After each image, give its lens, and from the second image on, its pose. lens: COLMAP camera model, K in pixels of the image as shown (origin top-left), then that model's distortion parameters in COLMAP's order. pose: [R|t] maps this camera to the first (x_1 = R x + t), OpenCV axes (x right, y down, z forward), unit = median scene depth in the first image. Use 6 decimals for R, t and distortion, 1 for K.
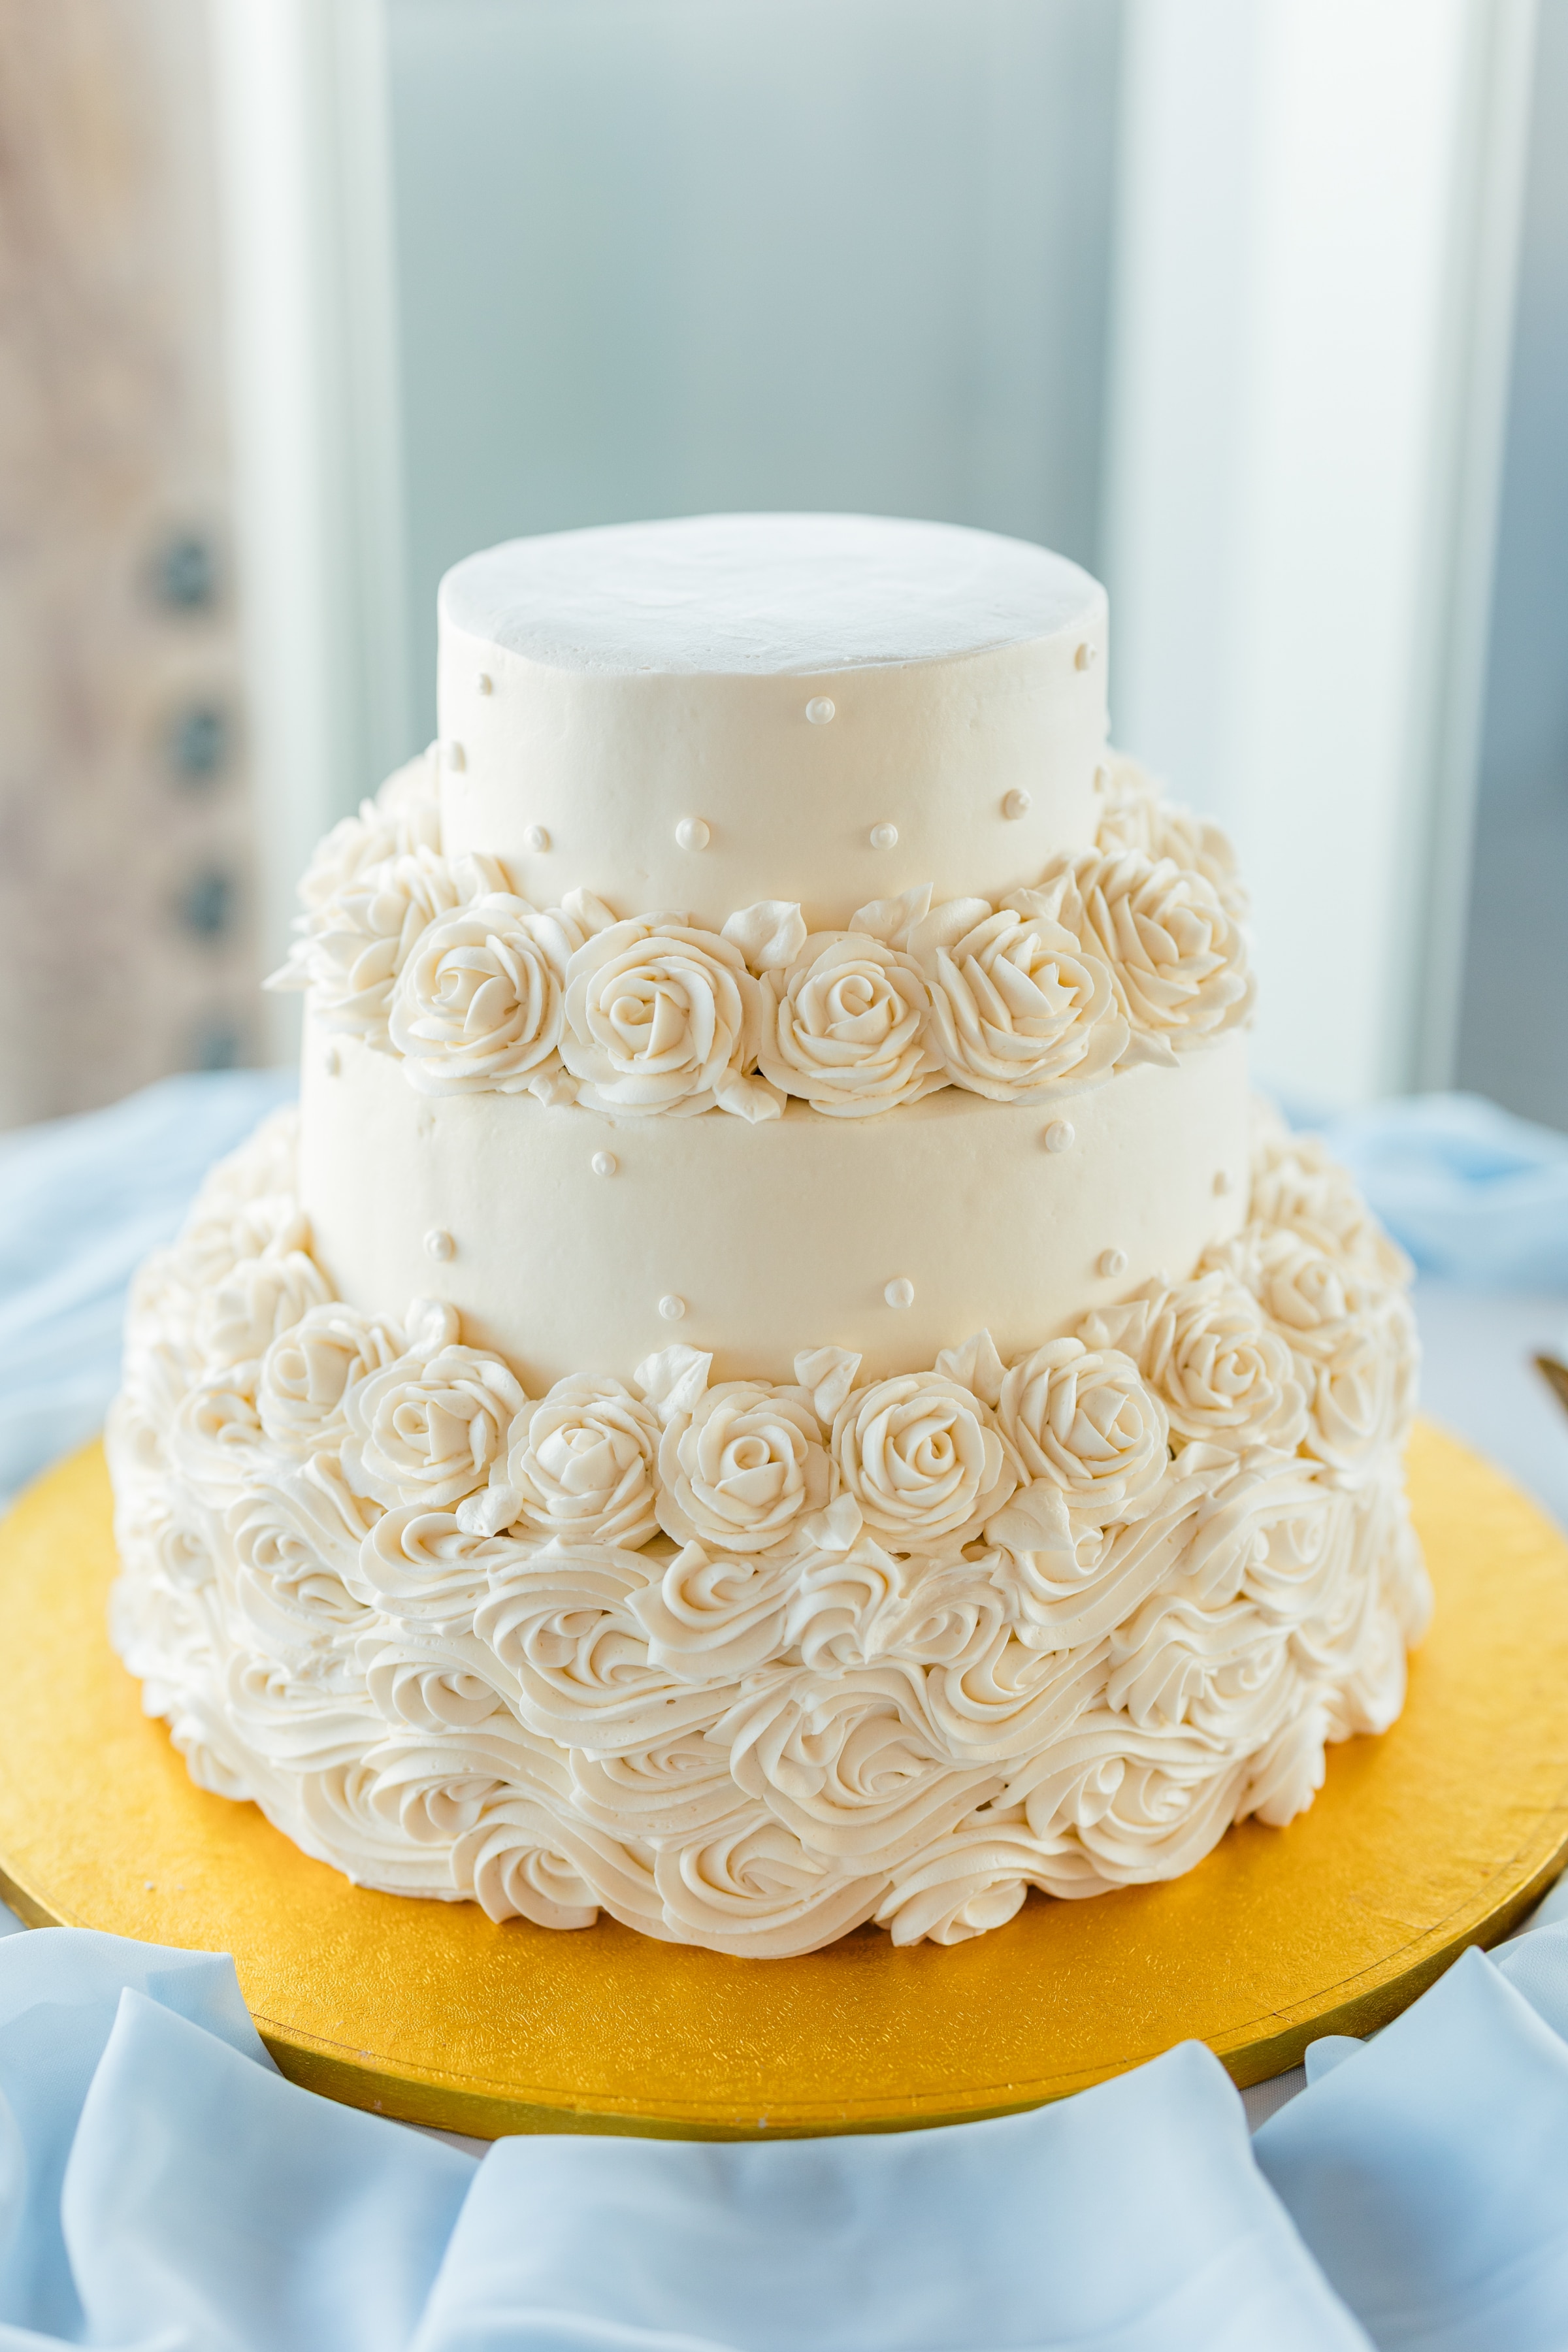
lens RADIAL K [[4007.8, 0, 786.9], [0, 4007.8, 1175.7], [0, 0, 1]] dist [0.096856, 0.000000]
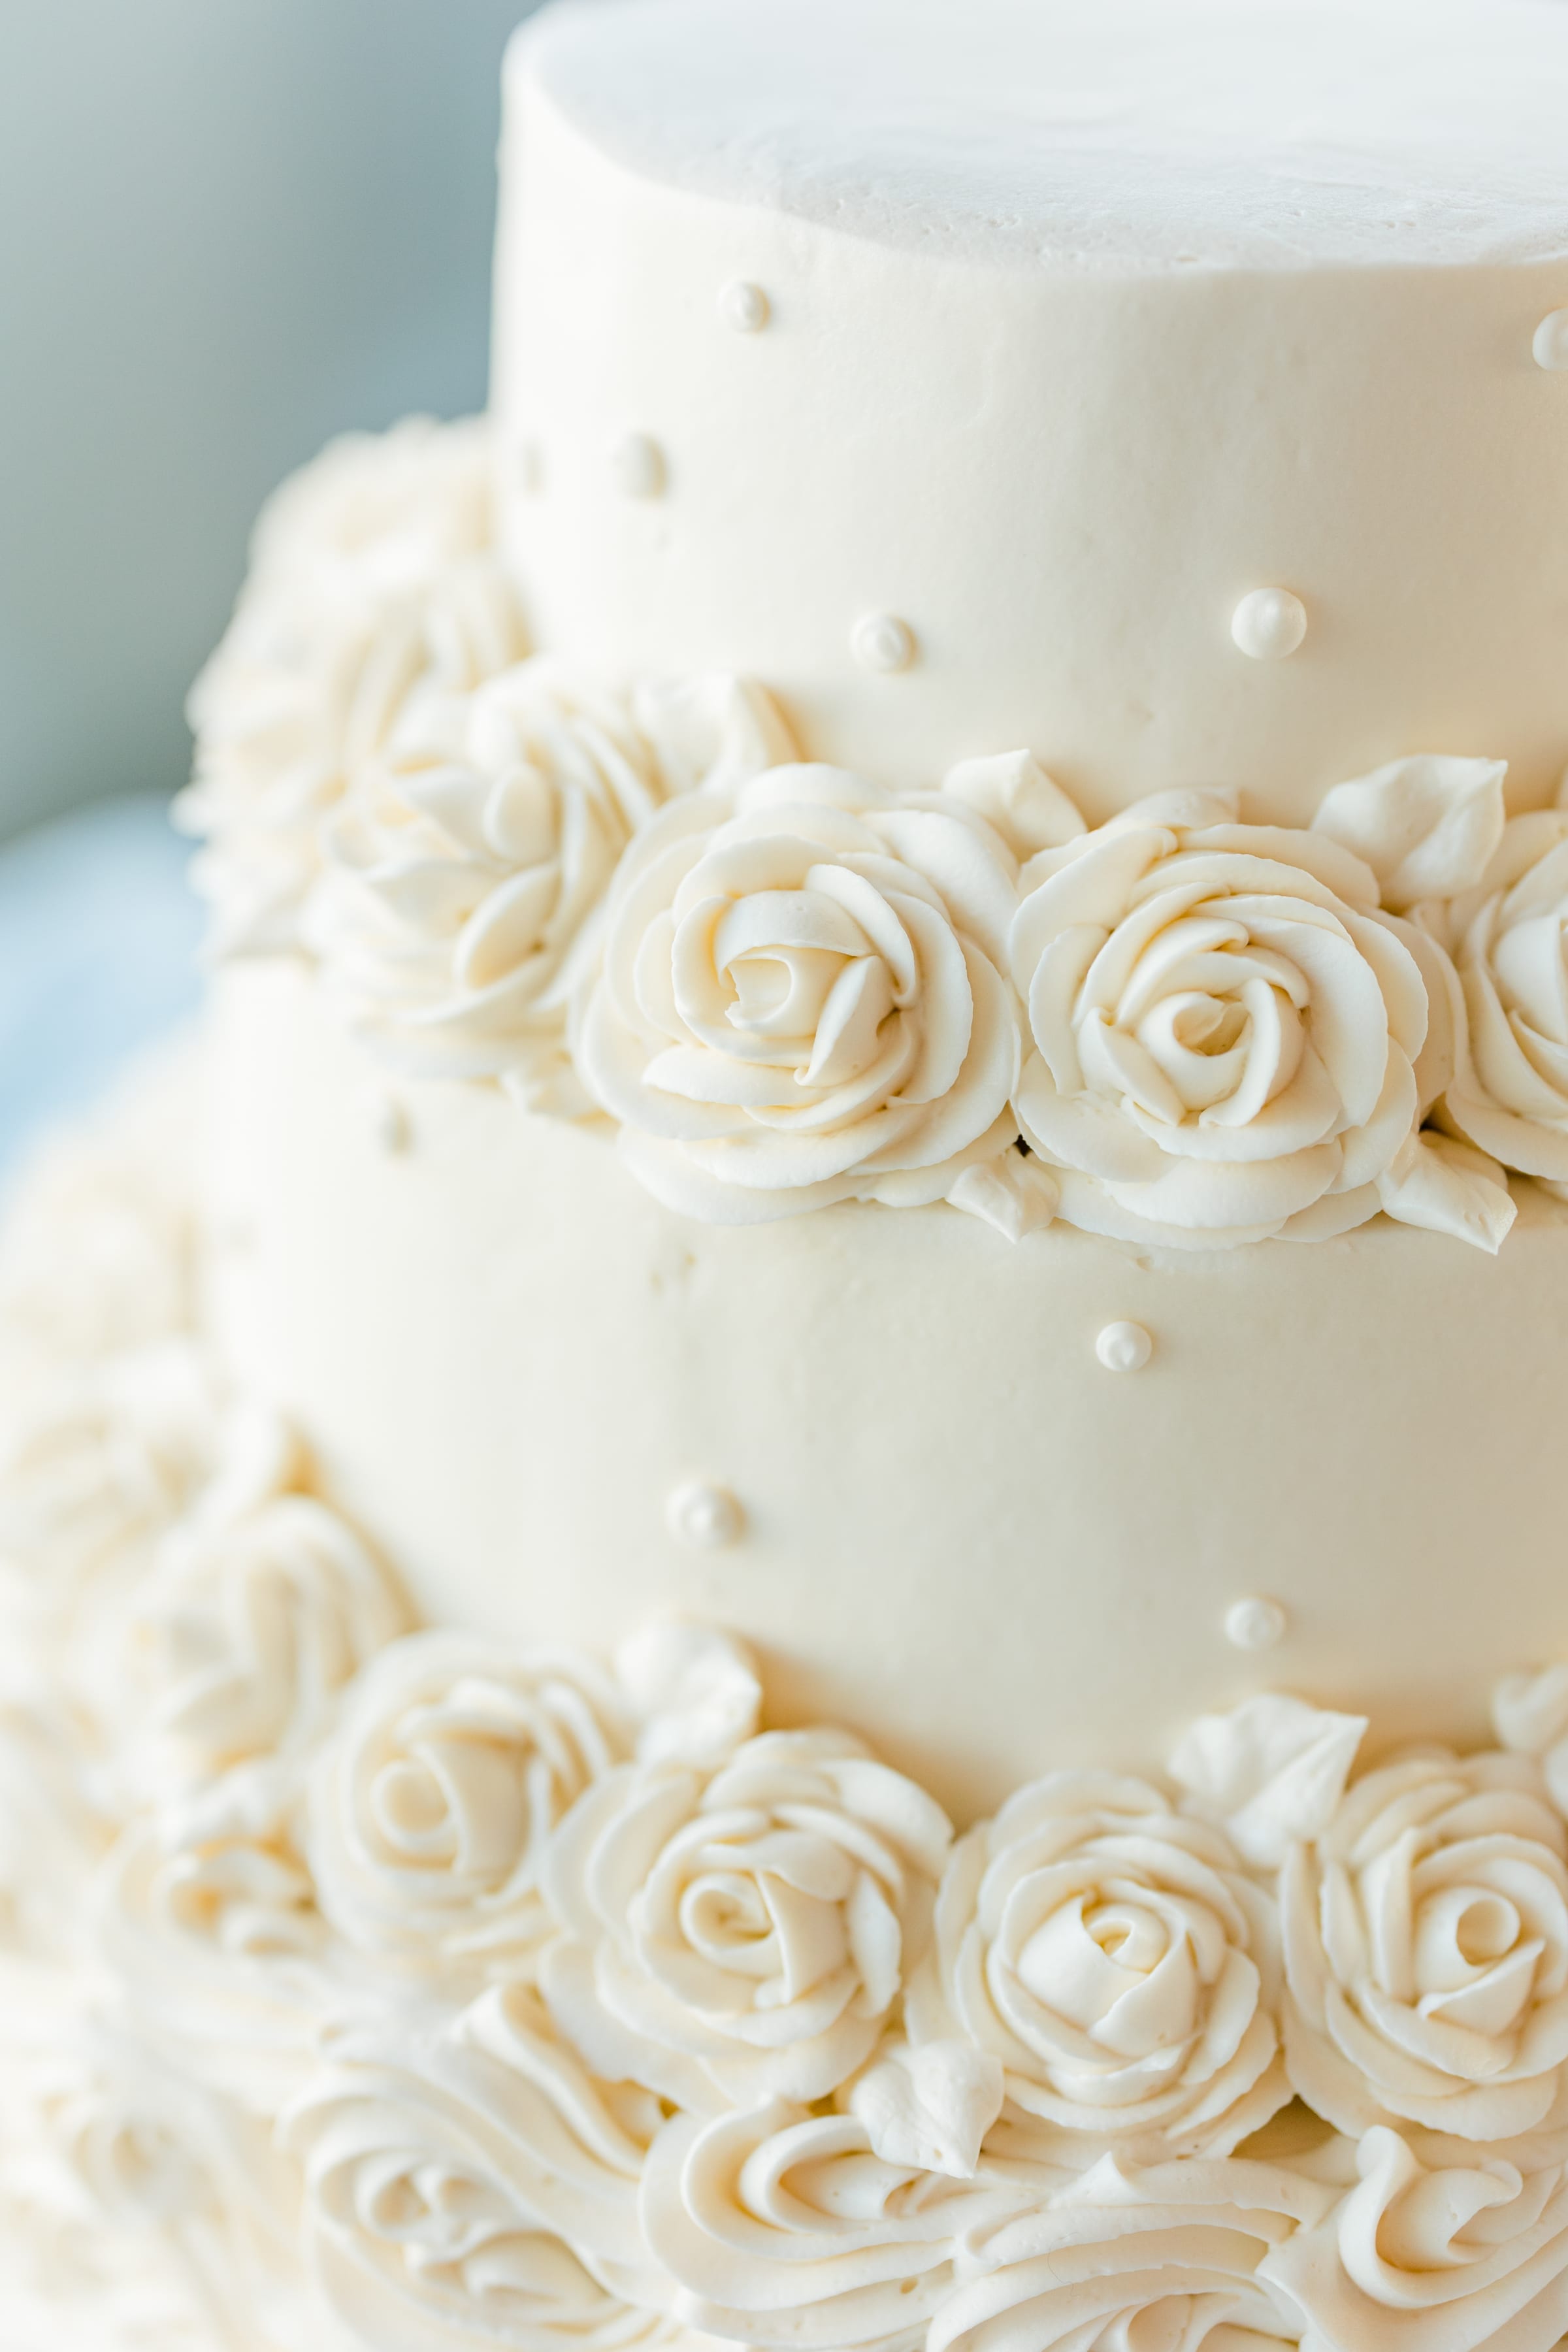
lens RADIAL K [[4007.8, 0, 780.6], [0, 4007.8, 1171.5], [0, 0, 1]] dist [0.096856, 0.000000]
pose [[0.963519, -0.088121, 0.252716, -0.198481], [0.061384, 0.991832, 0.111811, -0.077046], [-0.260505, -0.092219, 0.961058, 0.558123]]
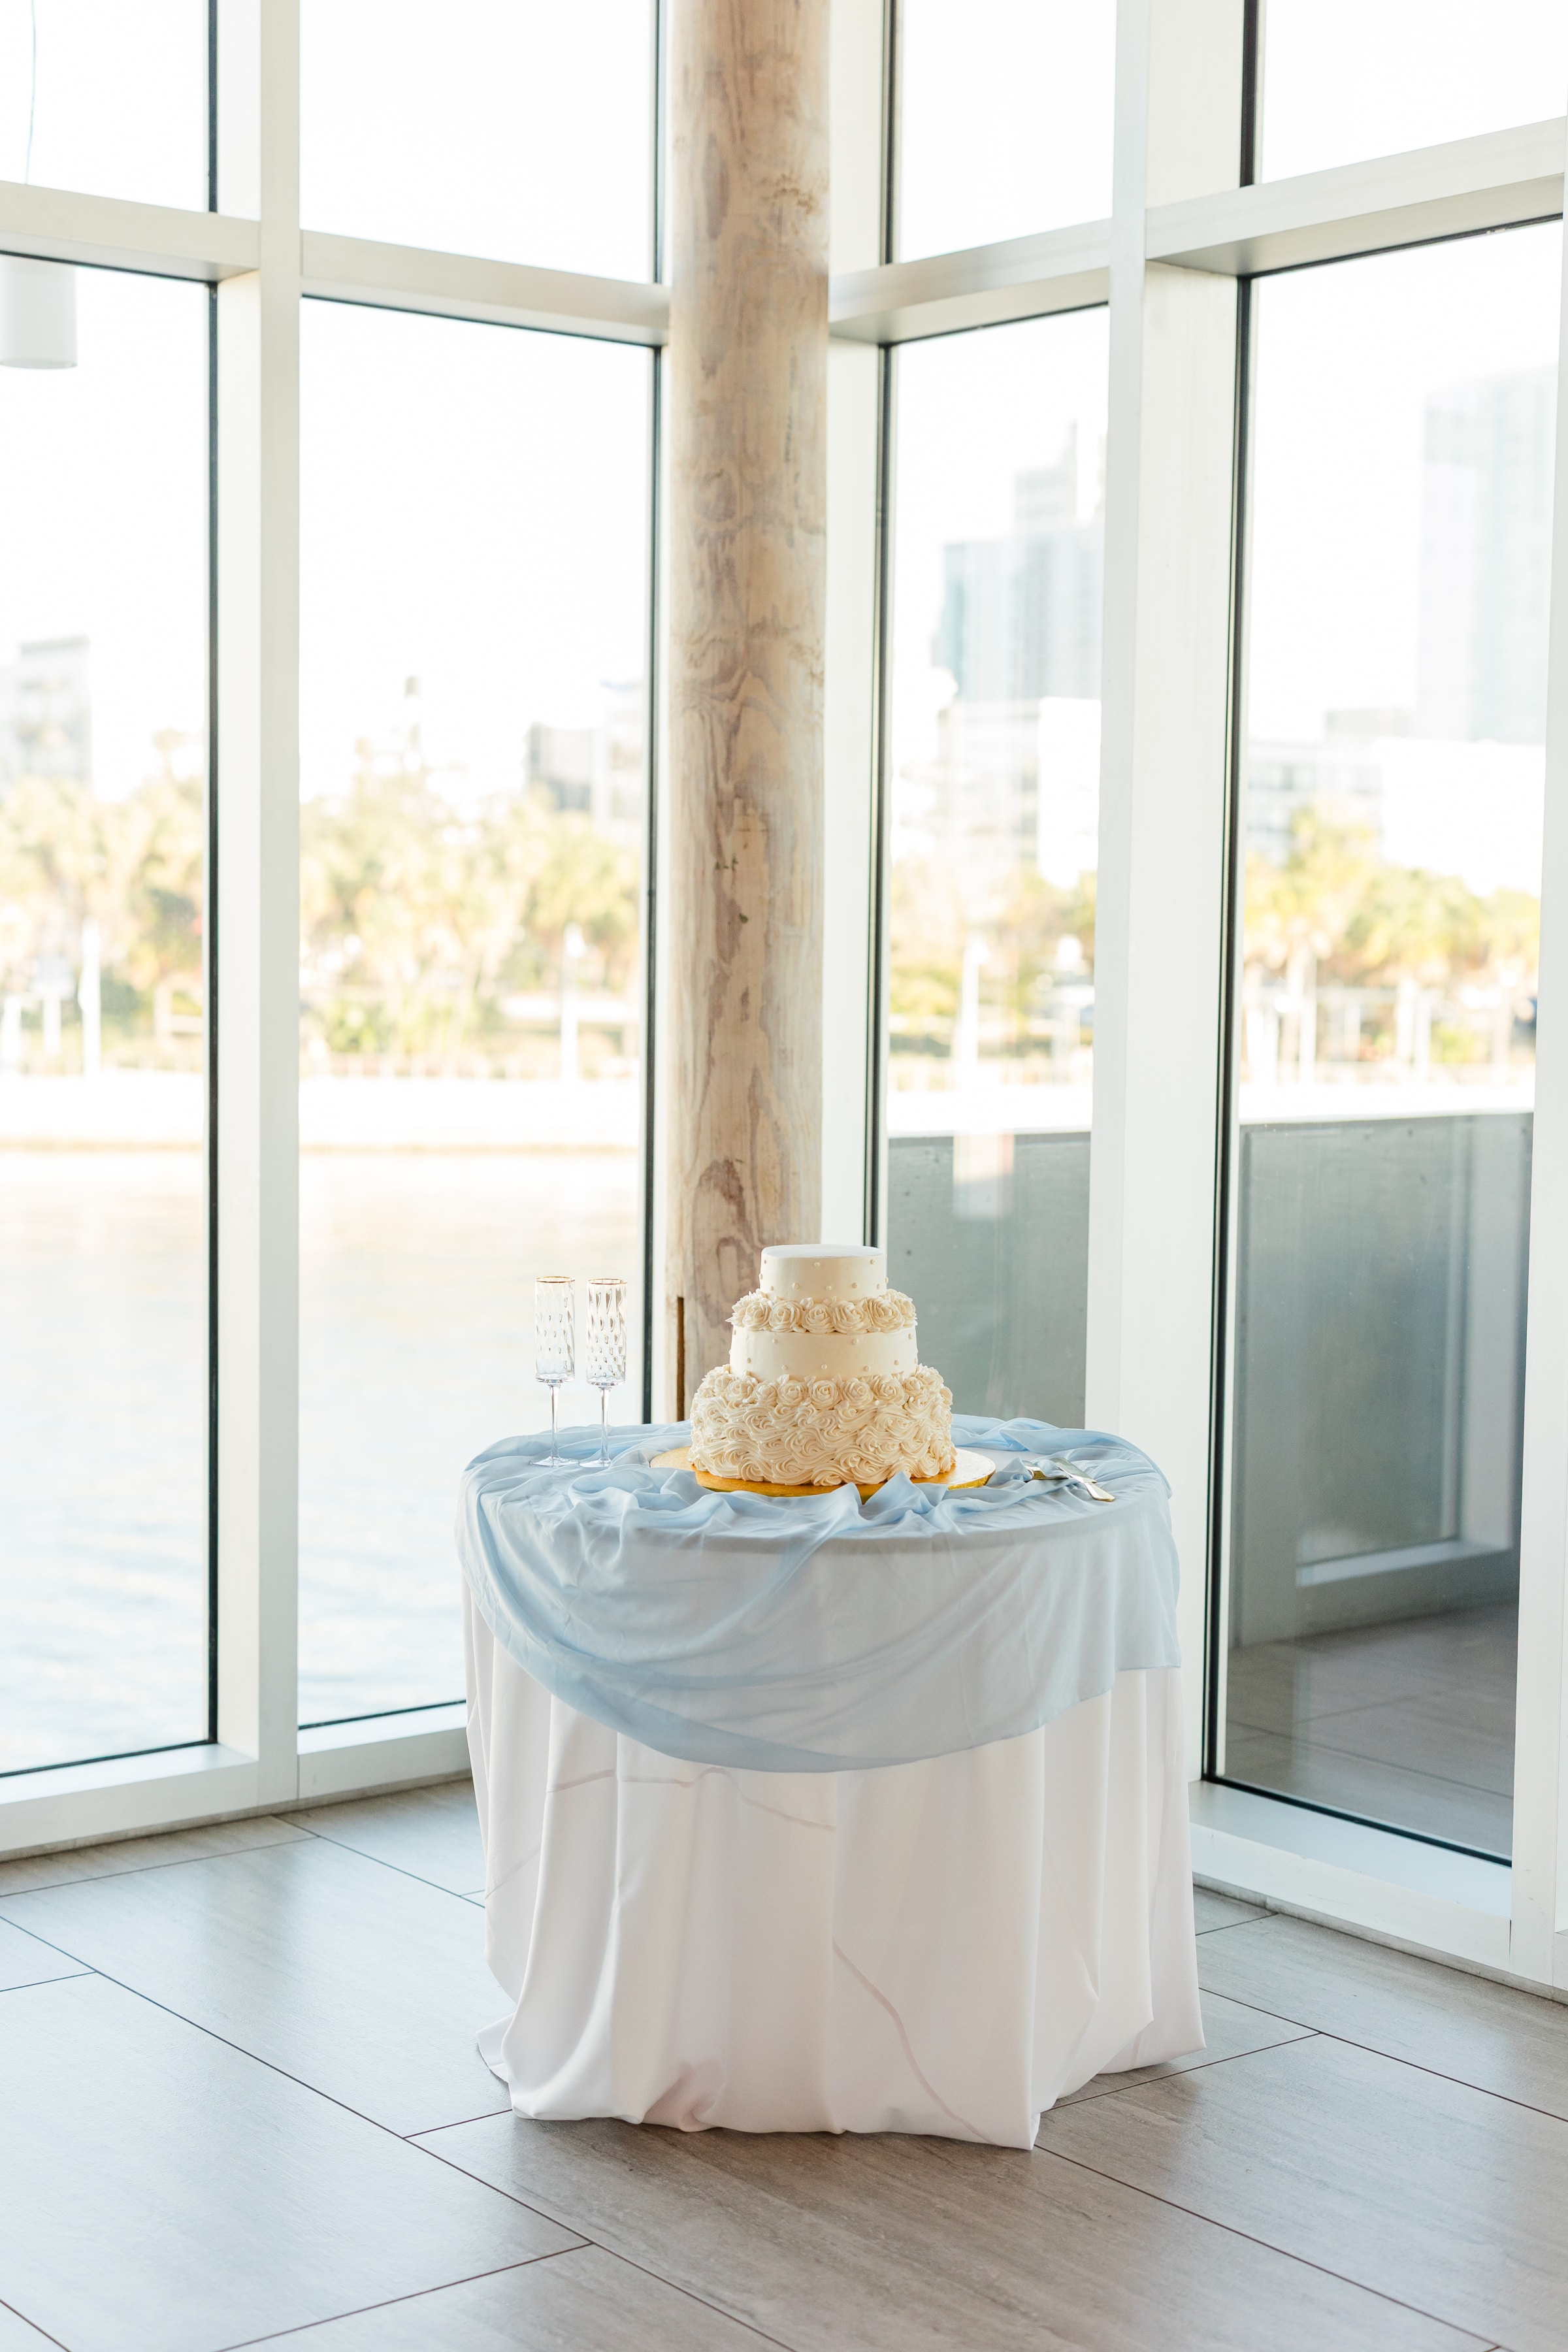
lens RADIAL K [[4007.8, 0, 784.0], [0, 4007.8, 1174.9], [0, 0, 1]] dist [0.096856, 0.000000]
pose [[0.972483, 0.031311, -0.230860, 1.252211], [-0.101246, 0.949261, -0.297747, 1.440840], [0.209823, 0.312927, 0.926310, -4.260594]]
